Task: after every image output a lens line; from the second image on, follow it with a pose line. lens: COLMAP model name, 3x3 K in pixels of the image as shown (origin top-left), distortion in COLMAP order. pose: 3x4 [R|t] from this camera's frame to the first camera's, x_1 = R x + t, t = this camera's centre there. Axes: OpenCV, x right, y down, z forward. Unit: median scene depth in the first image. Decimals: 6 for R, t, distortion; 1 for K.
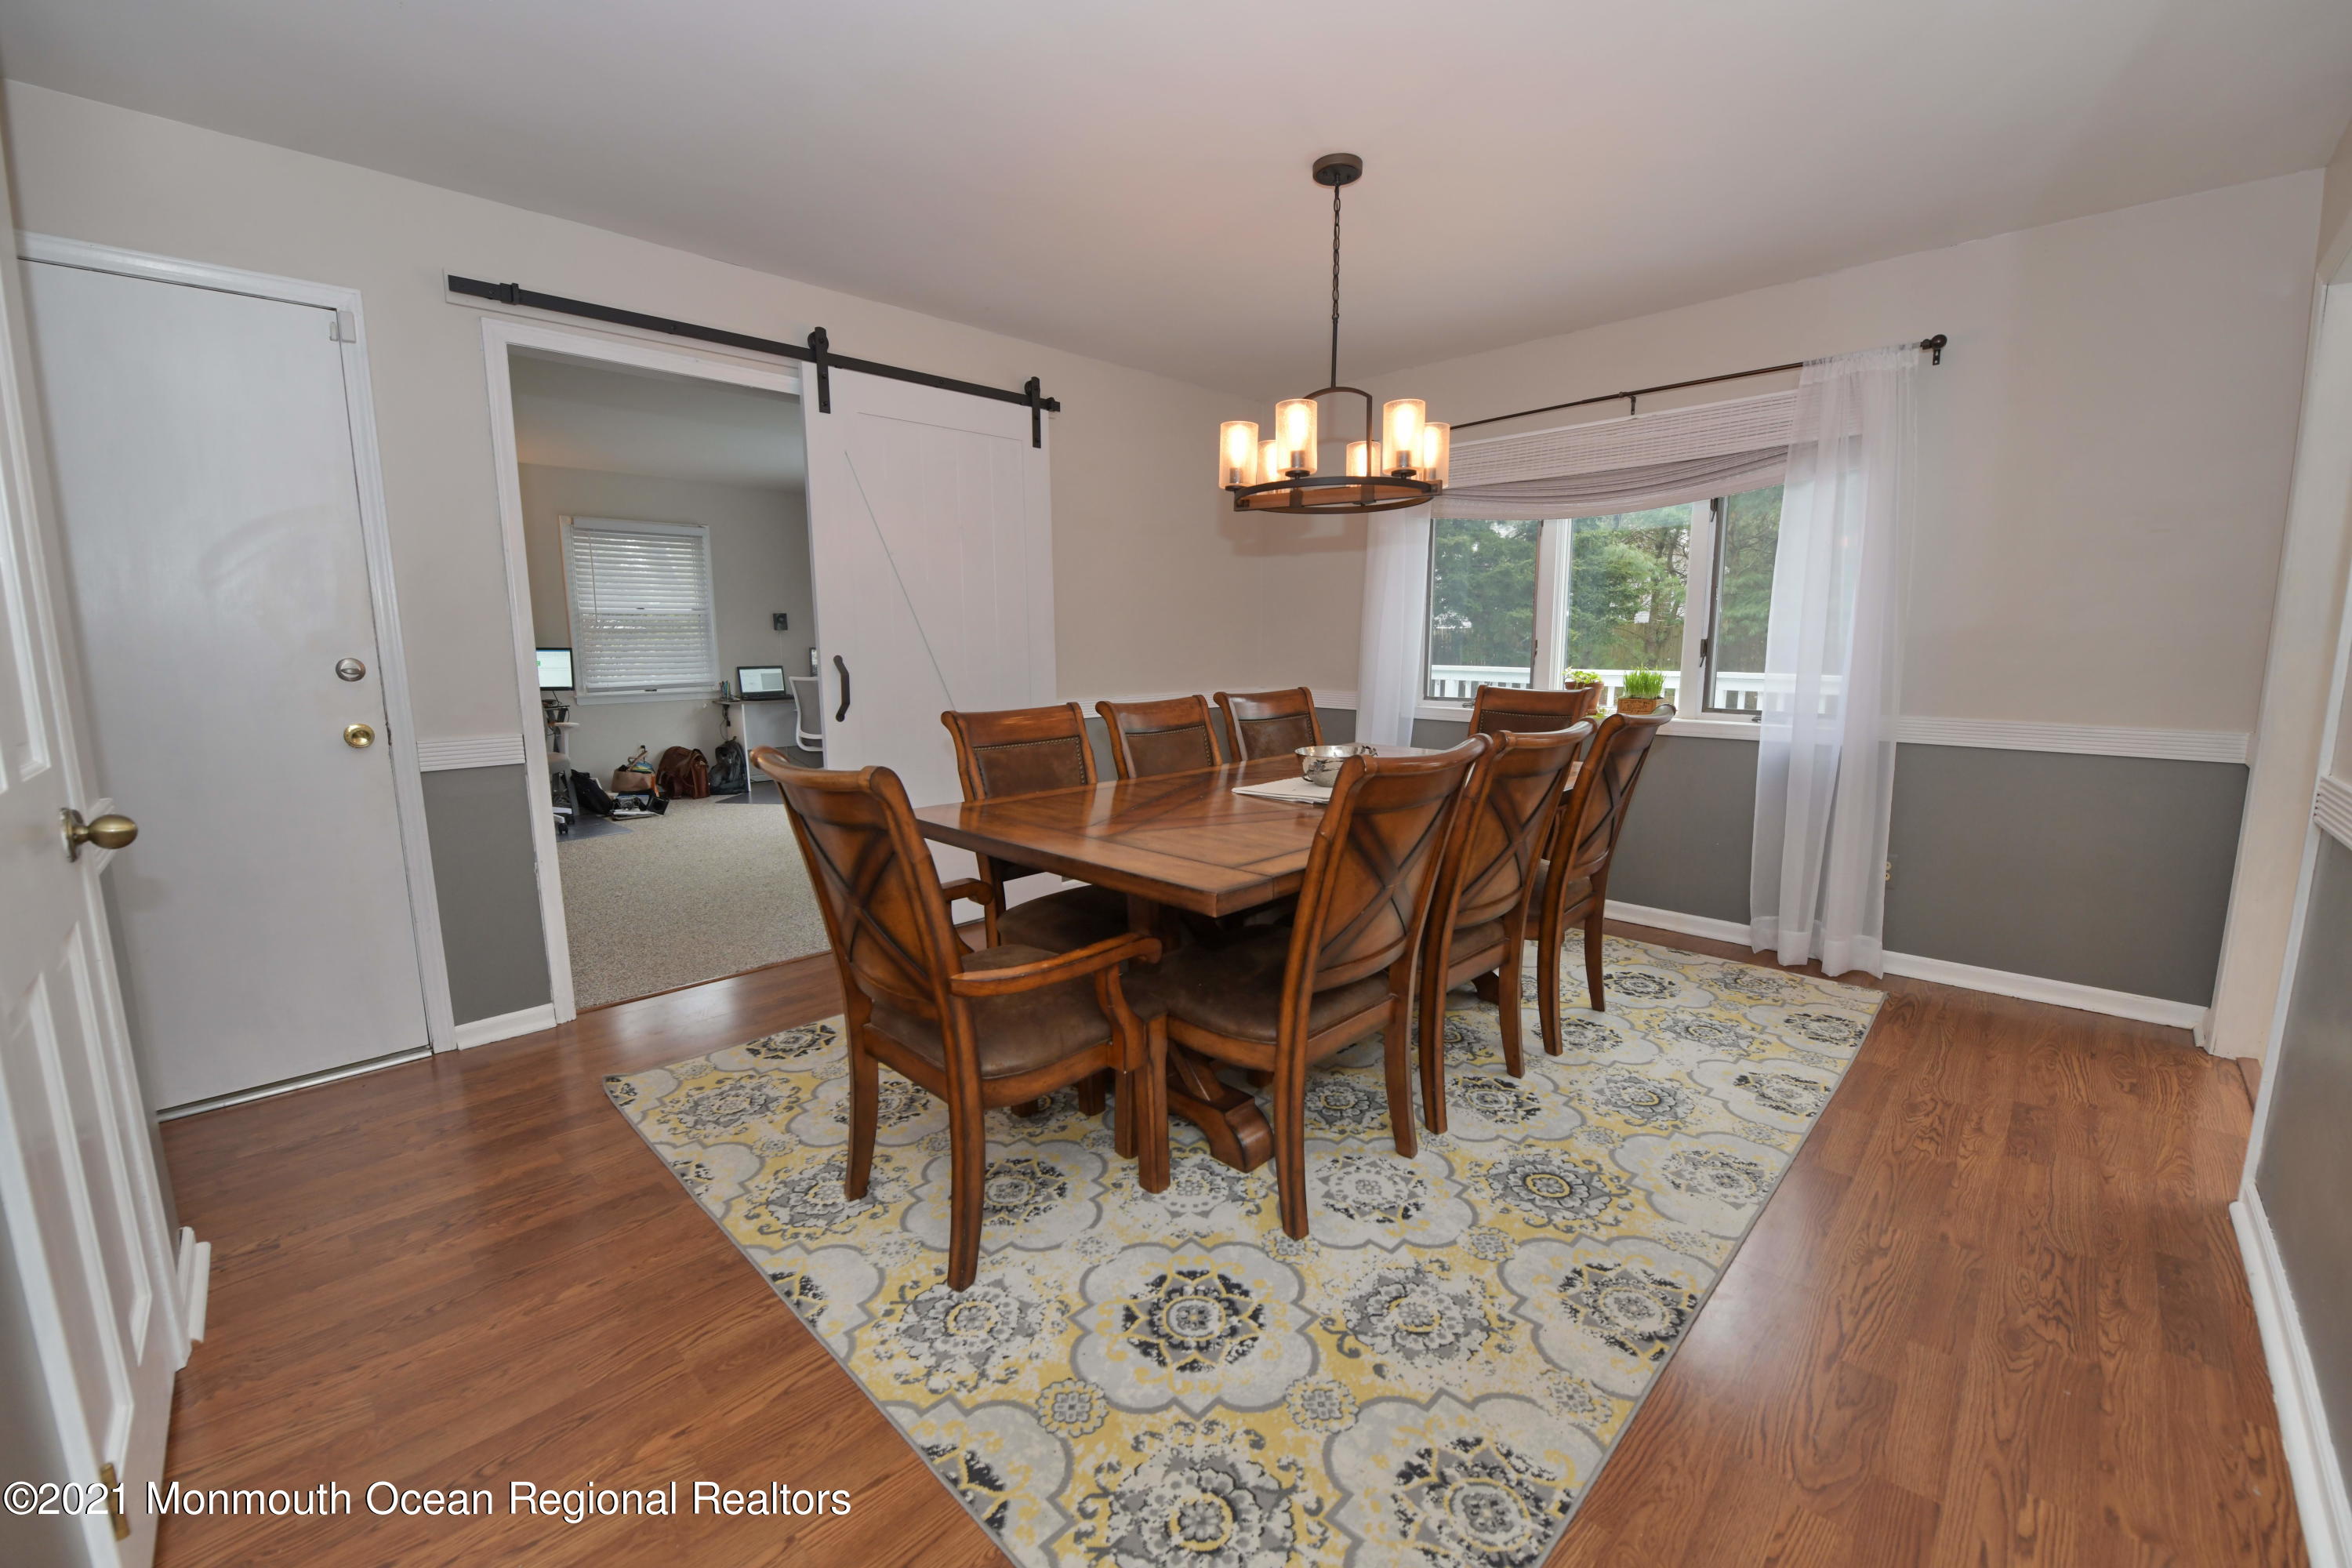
lens RADIAL K [[935.7, 0, 1182.9], [0, 935.7, 785.0], [0, 0, 1]] dist [-0.020196, -0.000612]
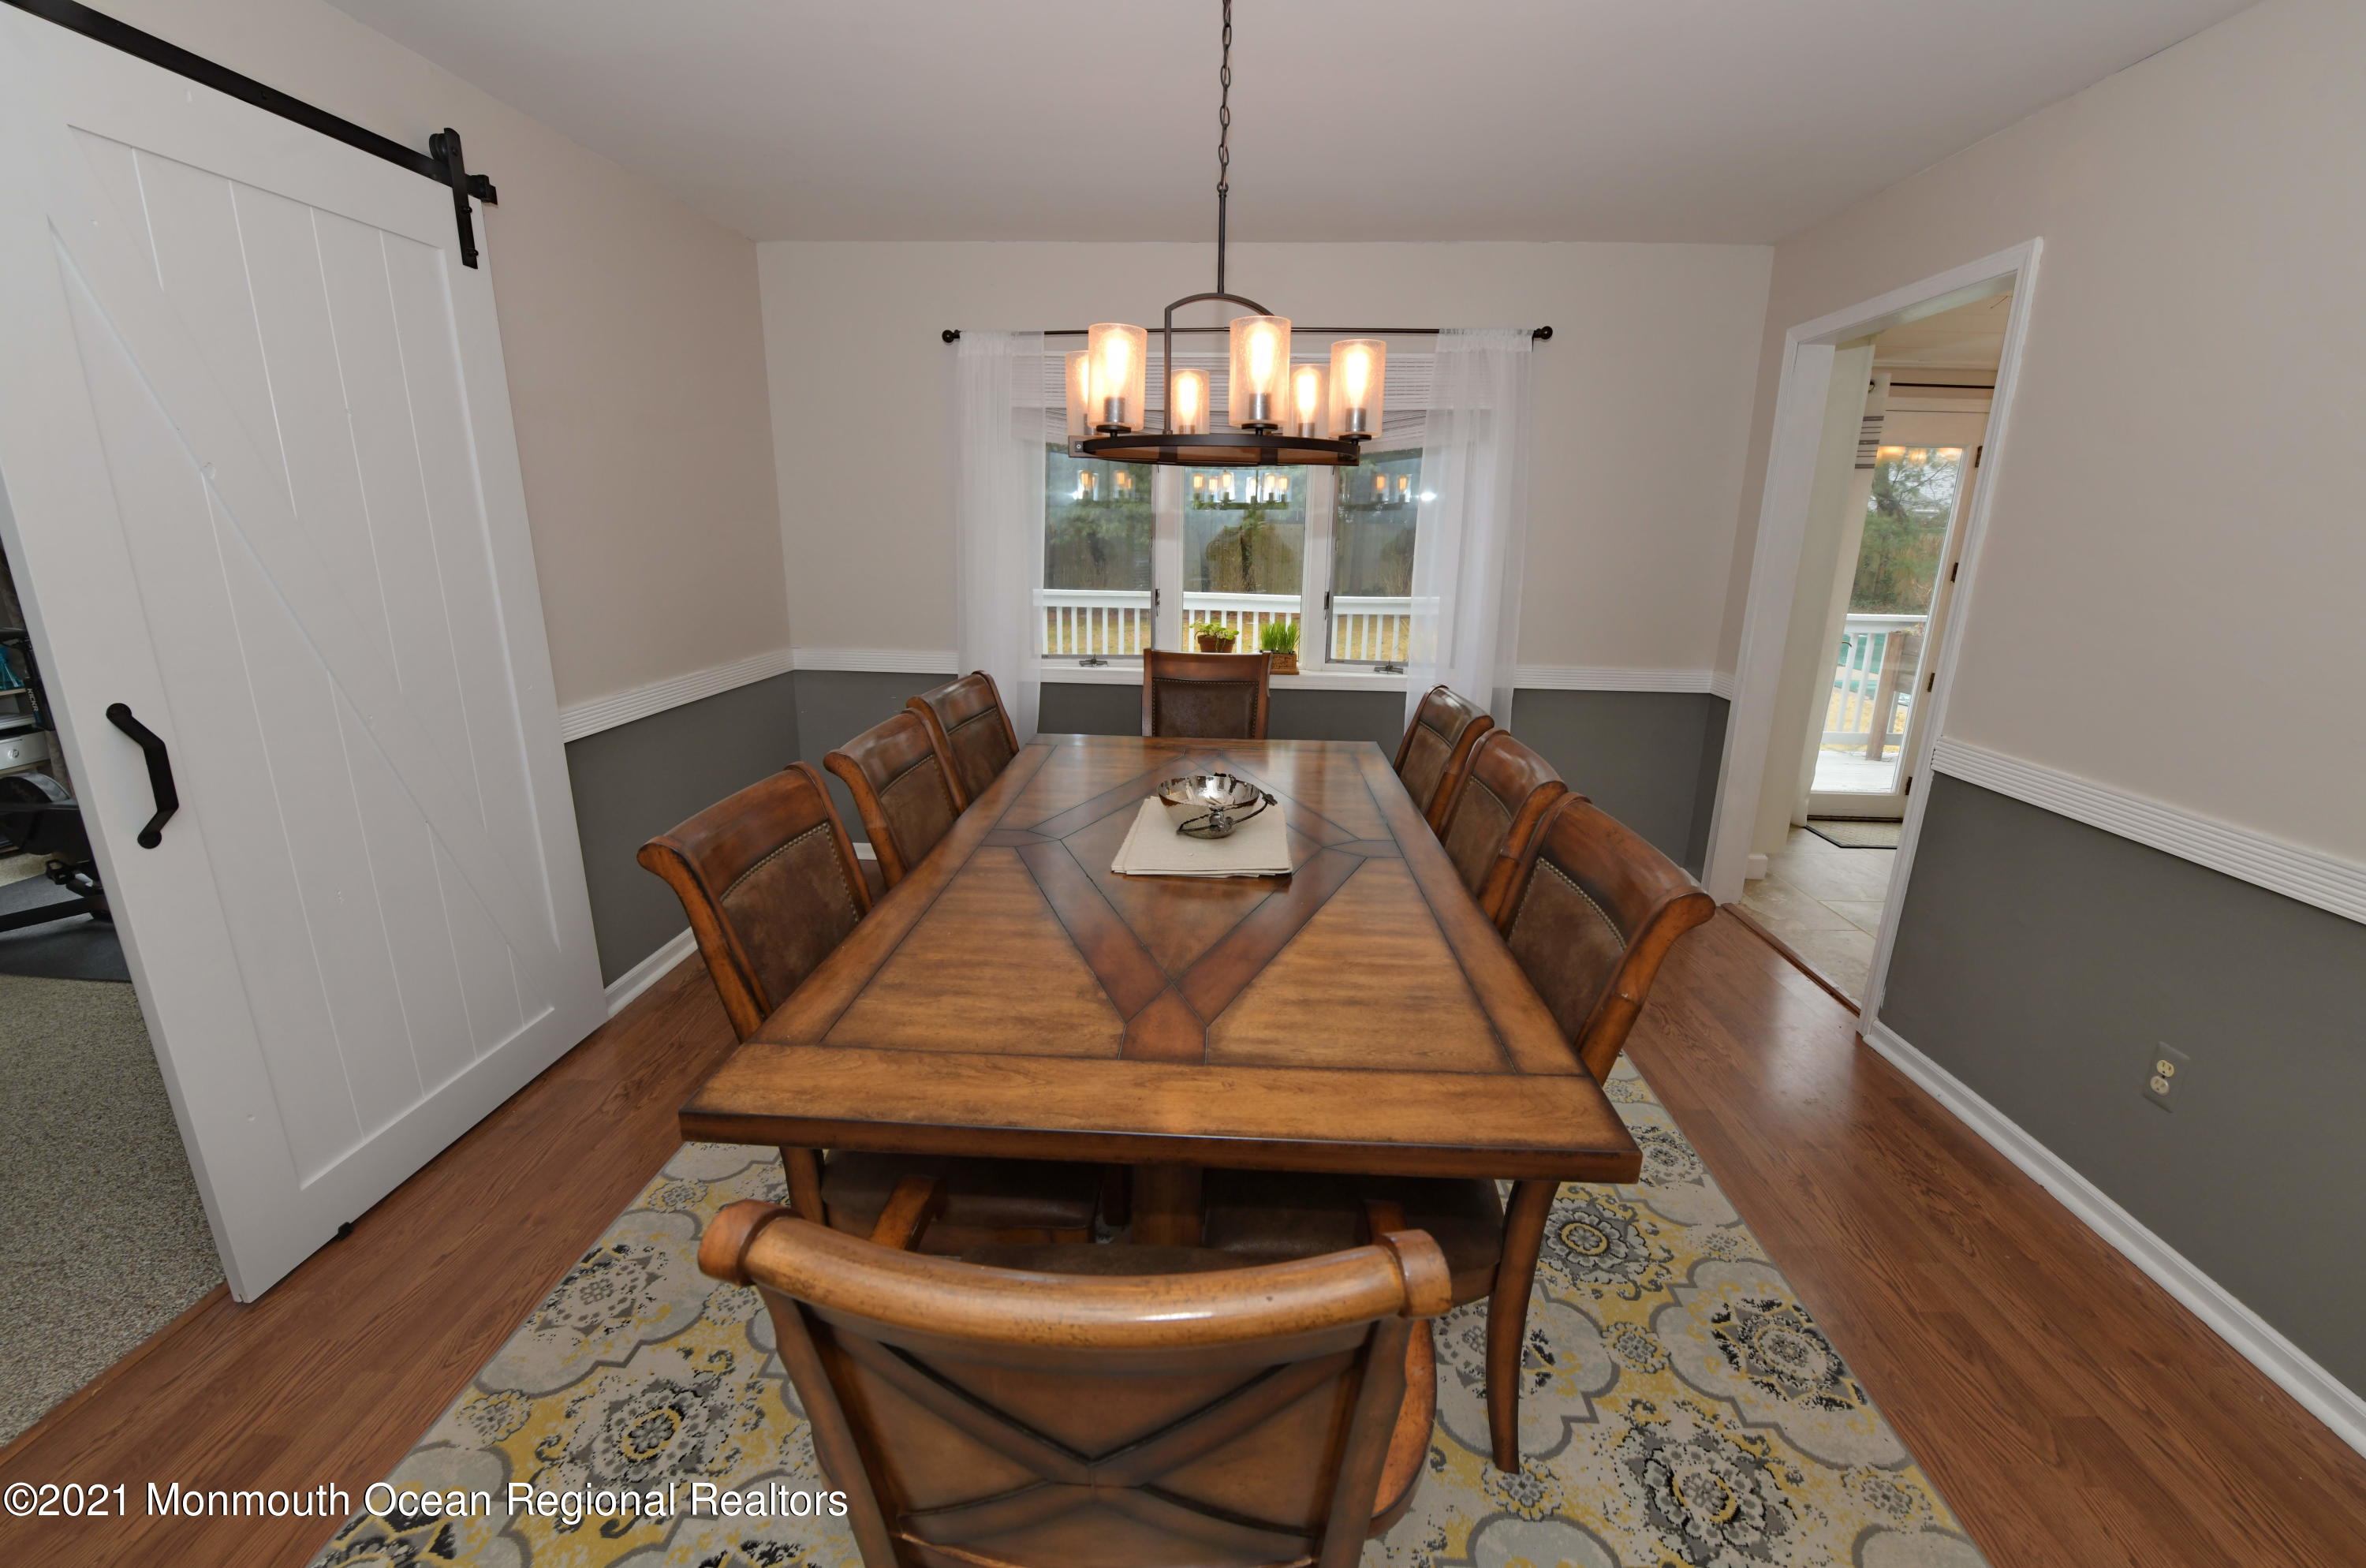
lens RADIAL K [[950.1, 0, 1191.9], [0, 950.1, 781.4], [0, 0, 1]] dist [-0.020052, -0.000567]
pose [[0.745982, -0.155542, 0.647548, -0.302207], [0.082325, 0.986423, 0.142100, -0.133407], [-0.660859, -0.052695, 0.748658, 0.368885]]
